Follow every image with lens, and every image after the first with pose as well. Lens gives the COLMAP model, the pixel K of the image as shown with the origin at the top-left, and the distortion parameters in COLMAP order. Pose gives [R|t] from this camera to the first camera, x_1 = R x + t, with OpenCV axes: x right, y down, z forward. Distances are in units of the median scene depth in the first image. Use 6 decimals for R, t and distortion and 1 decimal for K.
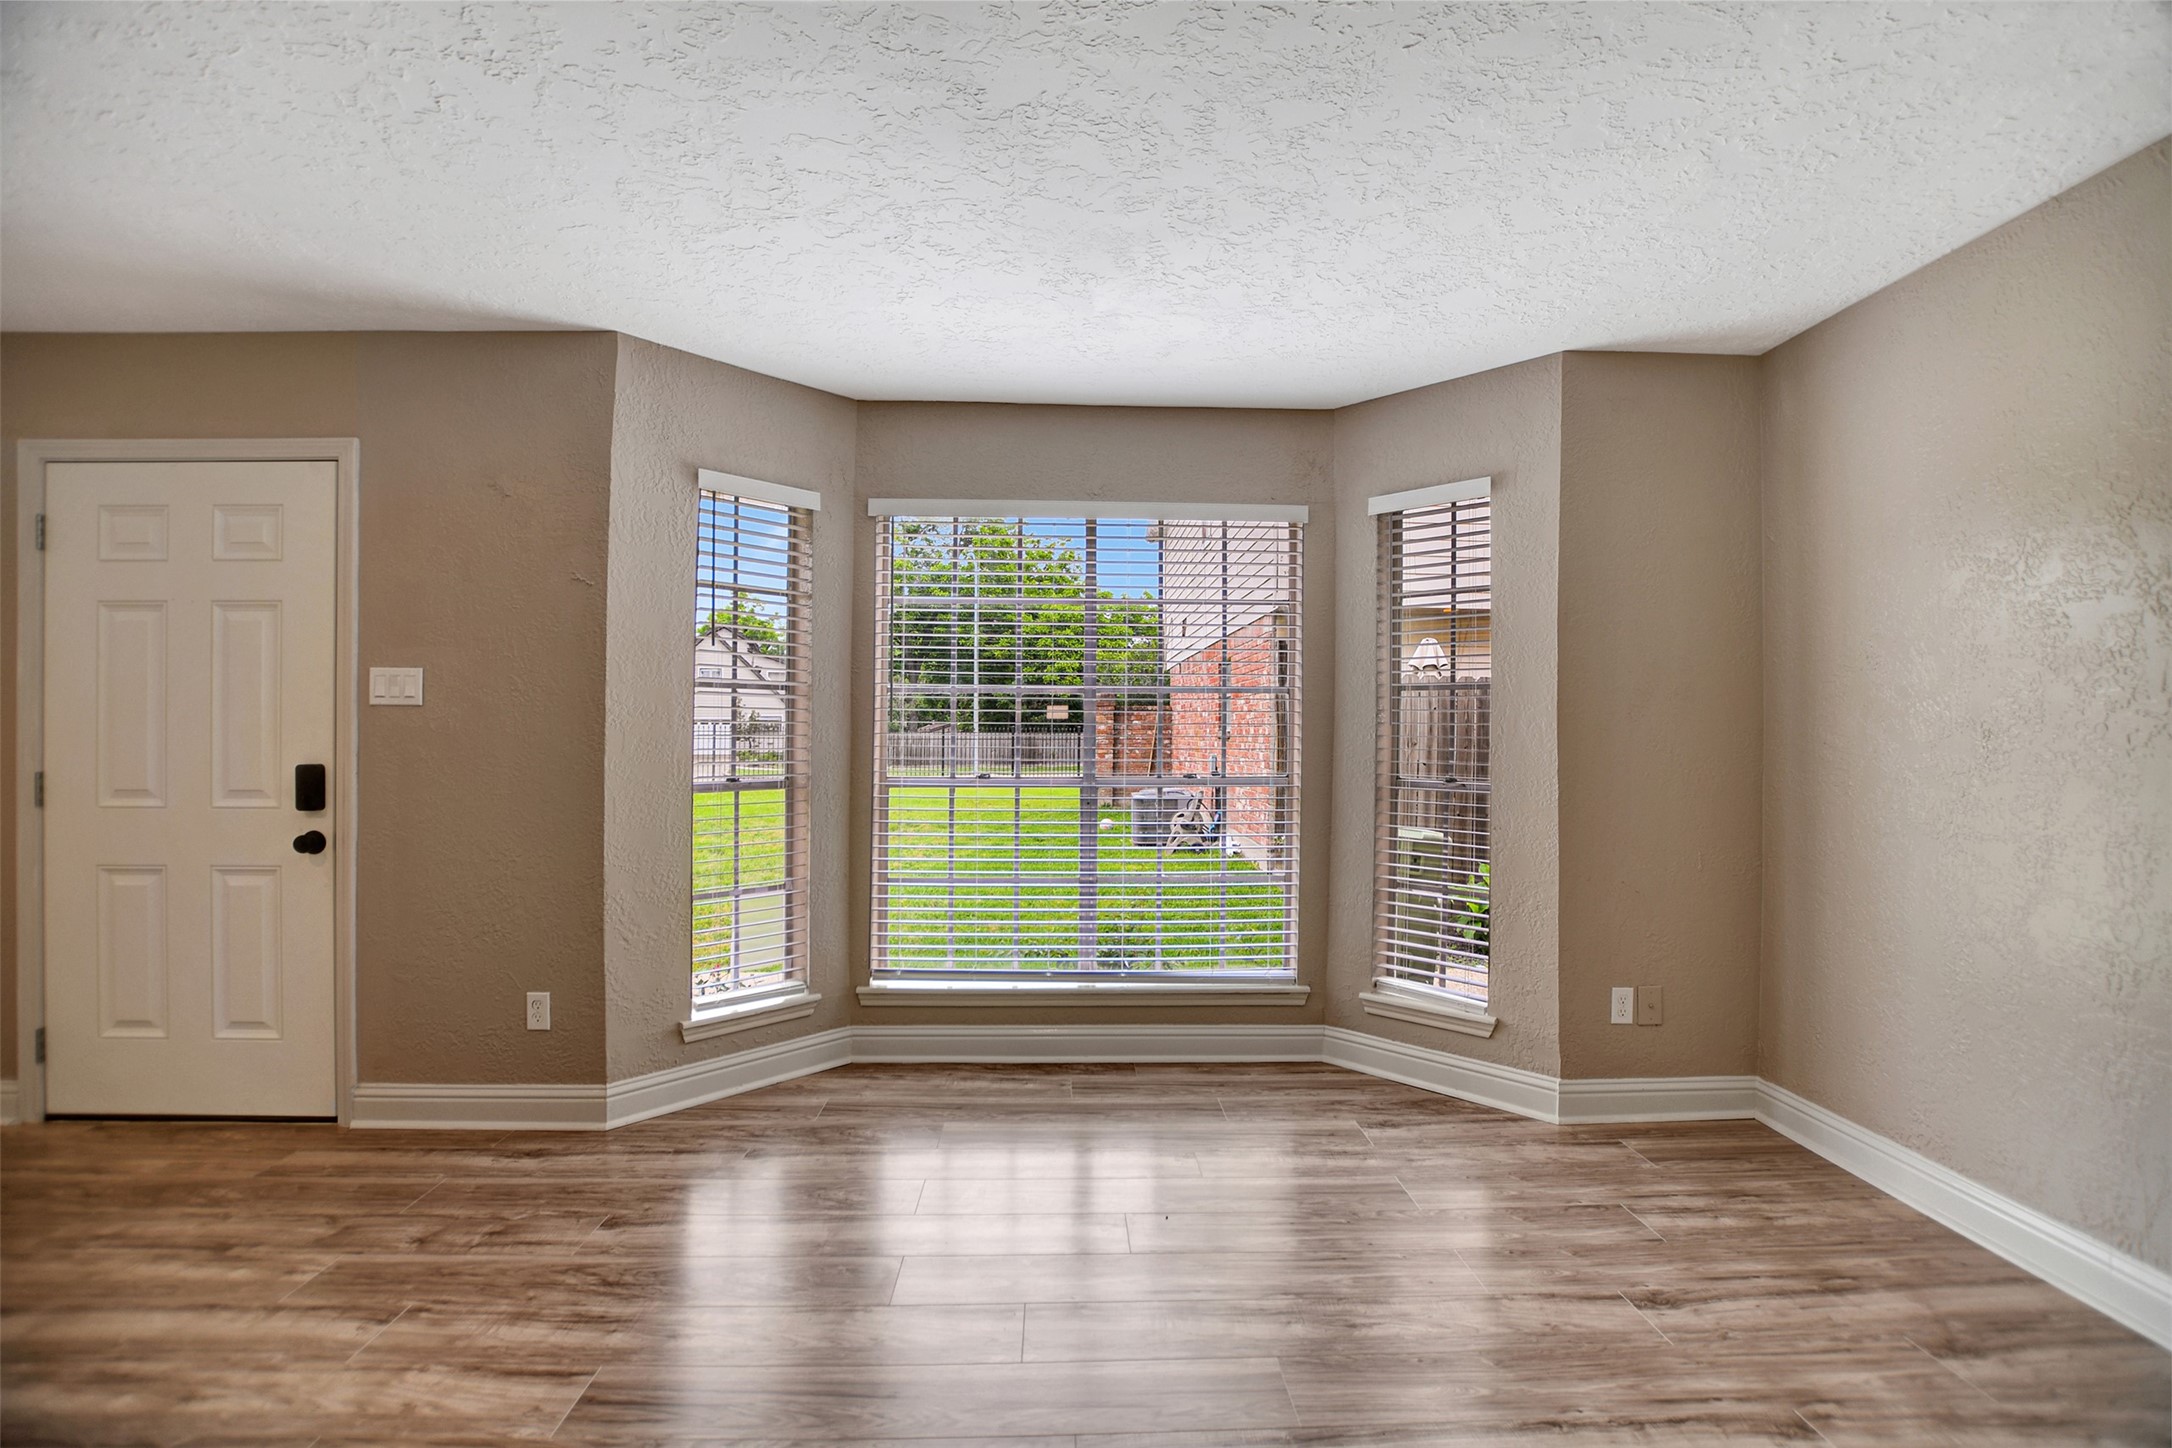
lens RADIAL K [[962.5, 0, 1089.9], [0, 962.5, 731.8], [0, 0, 1]] dist [-0.026100, 0.000417]
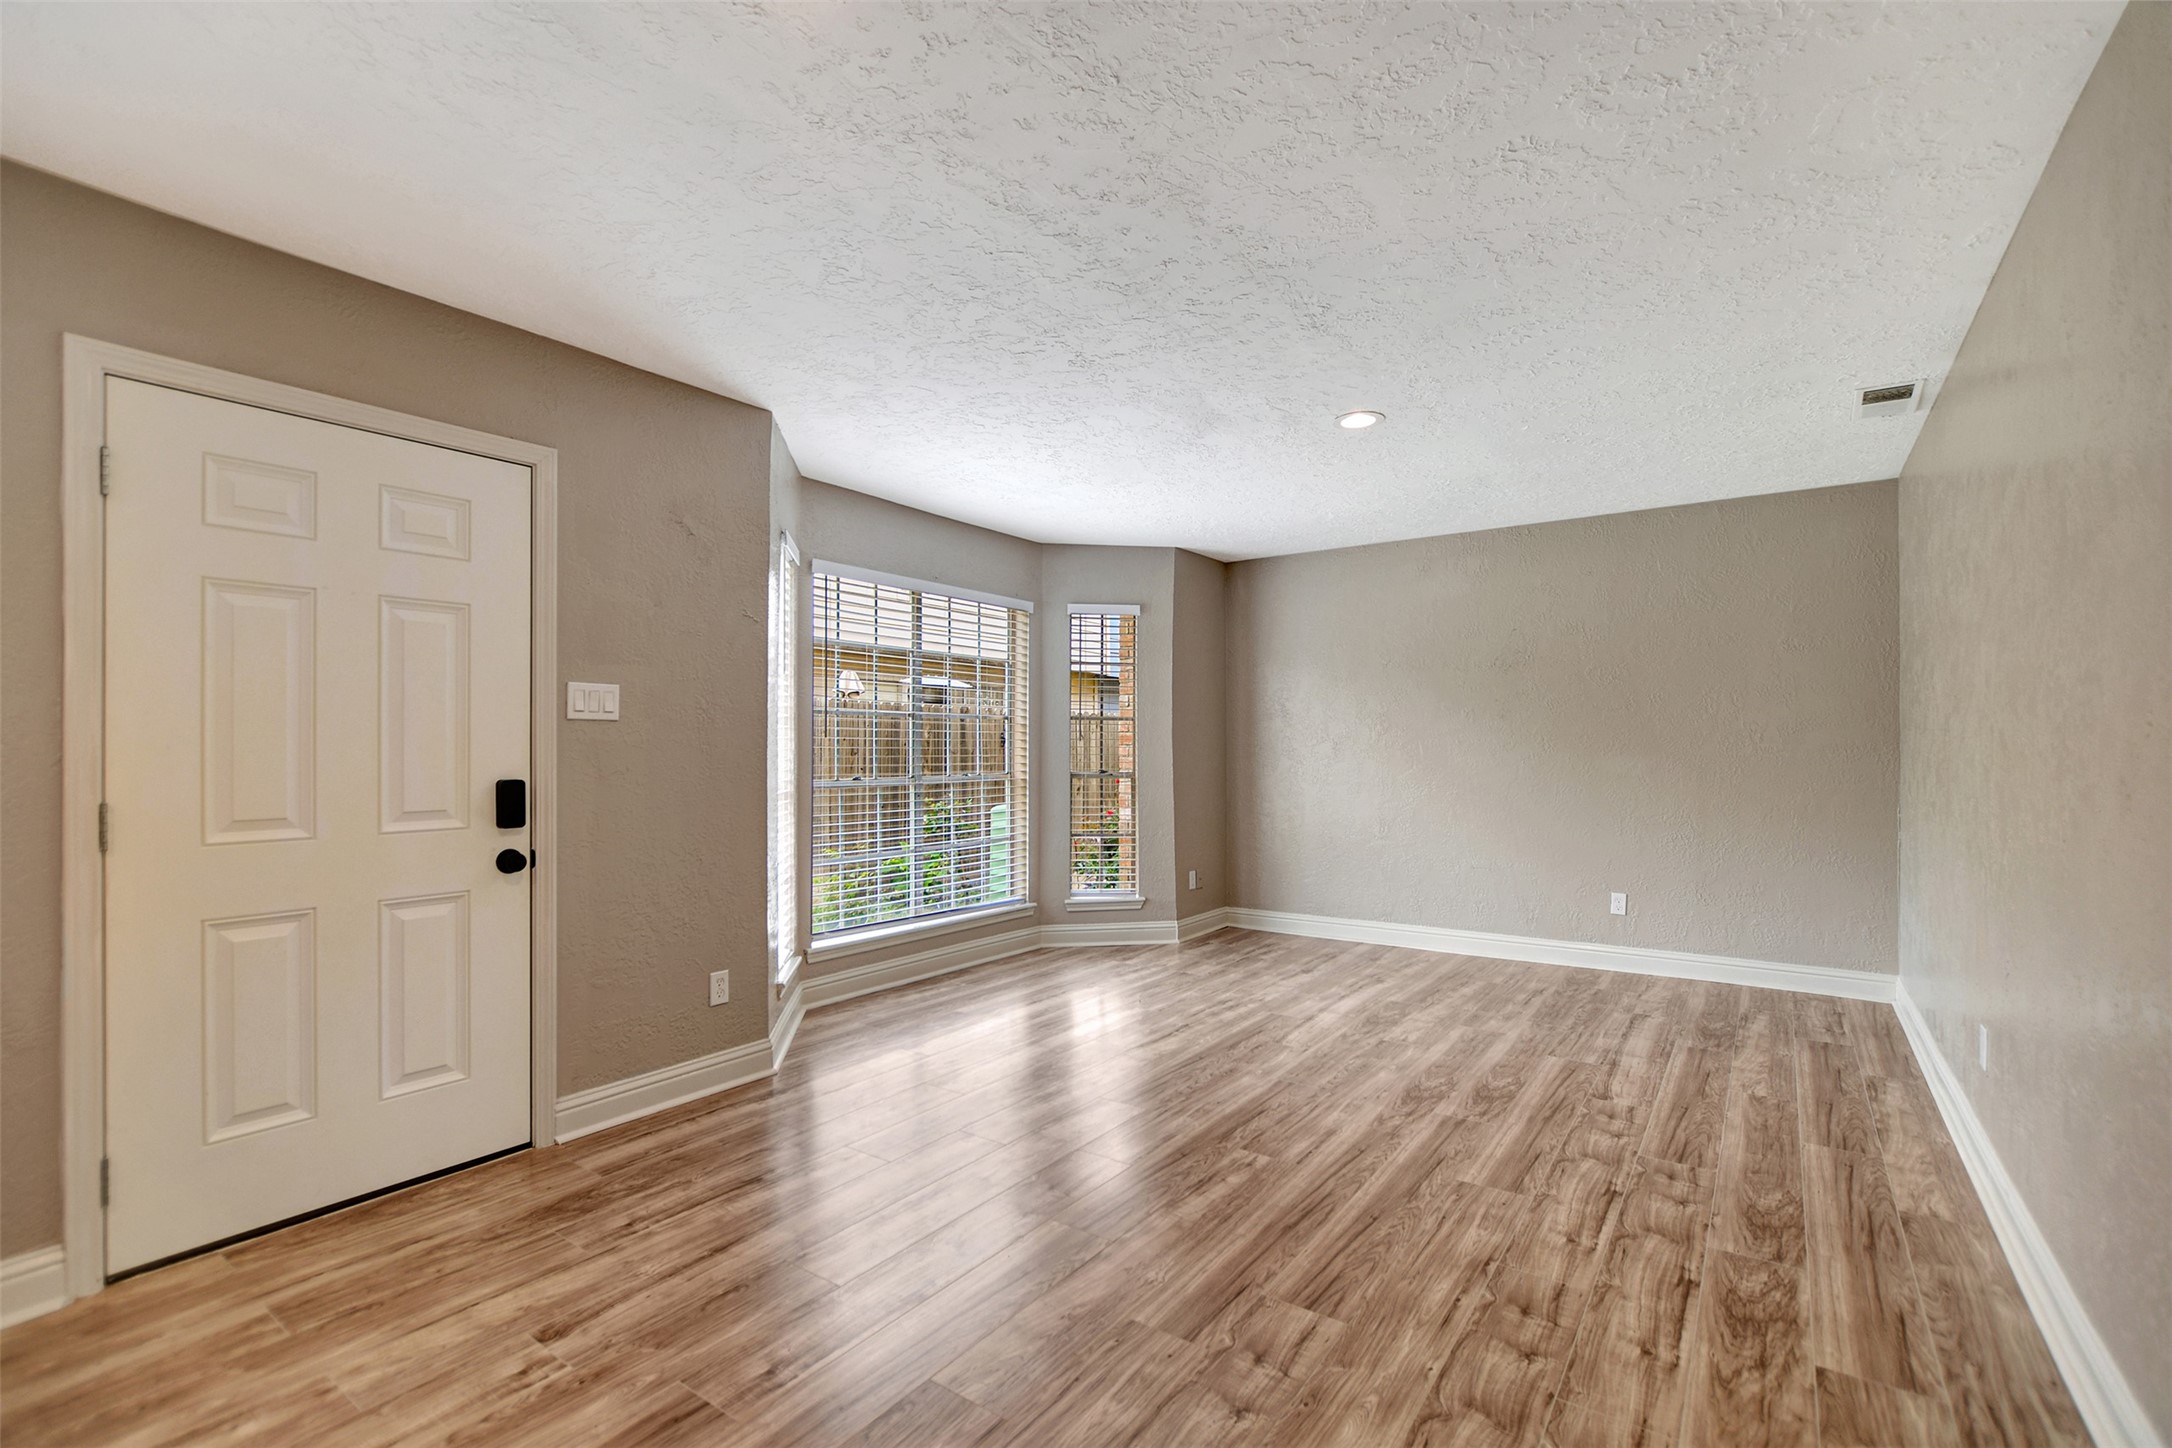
lens RADIAL K [[960.5, 0, 1084.1], [0, 960.5, 749.9], [0, 0, 1]] dist [-0.001696, -0.006021]
pose [[0.609093, -0.008236, 0.793056, -1.227919], [0.002264, 0.999960, 0.008646, -0.002854], [-0.793095, -0.003471, 0.609088, -0.054082]]
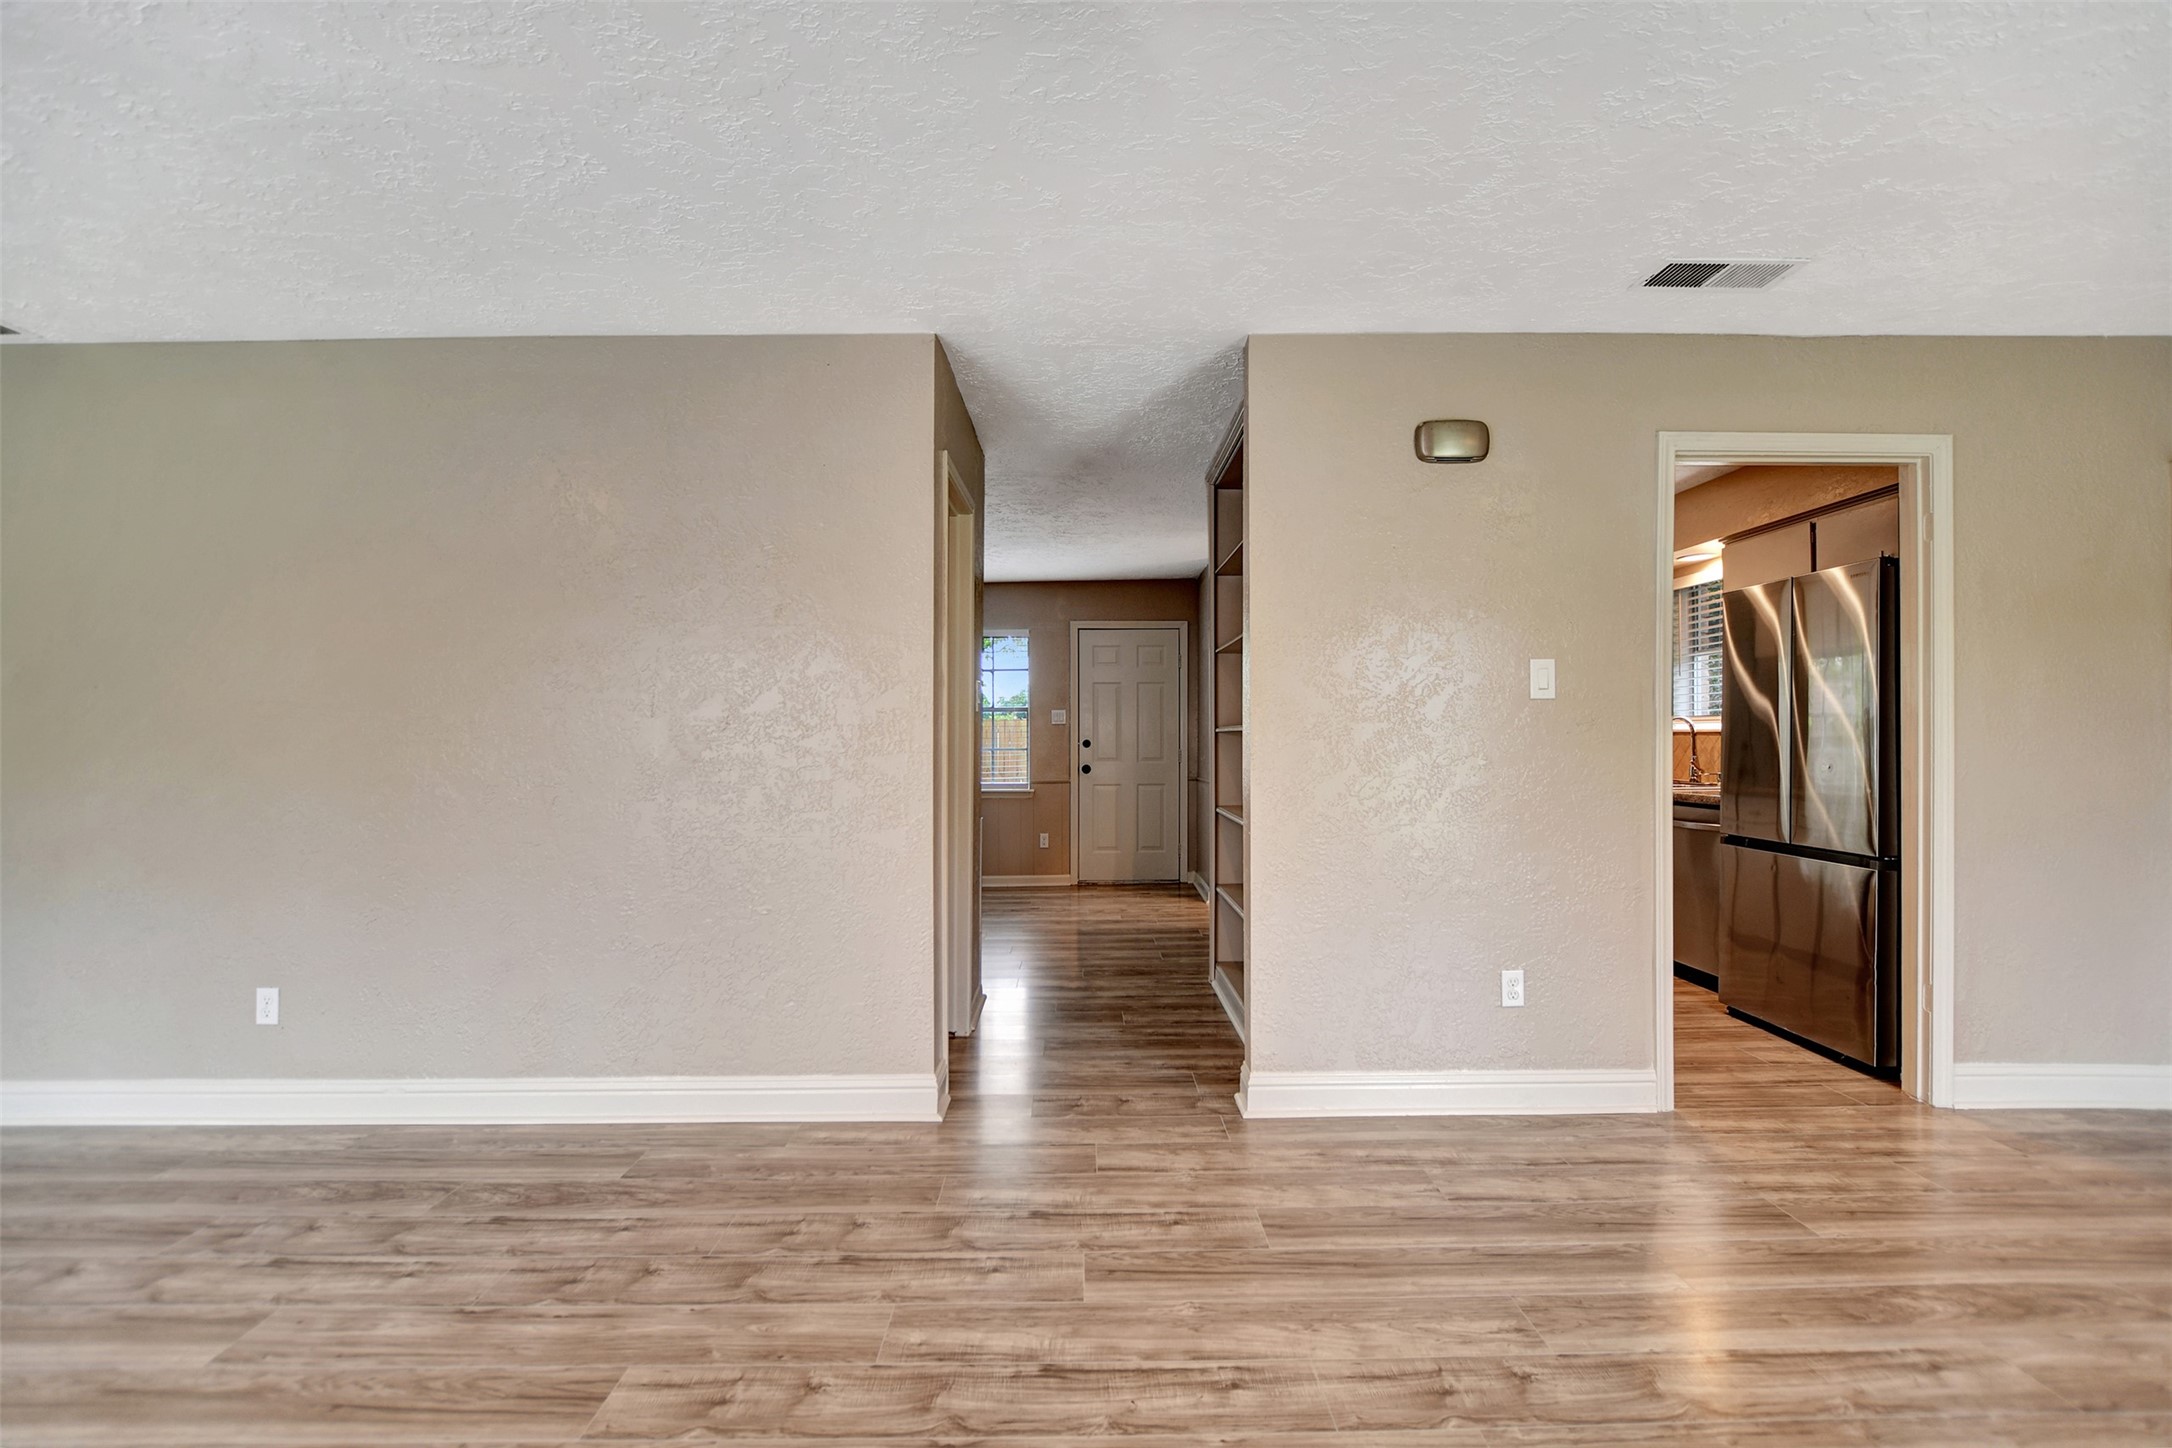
lens RADIAL K [[967.7, 0, 1087.8], [0, 967.7, 739.5], [0, 0, 1]] dist [-0.017014, 0.000212]
pose [[-0.999703, 0.004705, 0.023909, -0.892449], [0.004756, 0.999987, 0.002049, 0.004316], [-0.023899, 0.002162, -0.999712, 0.823138]]
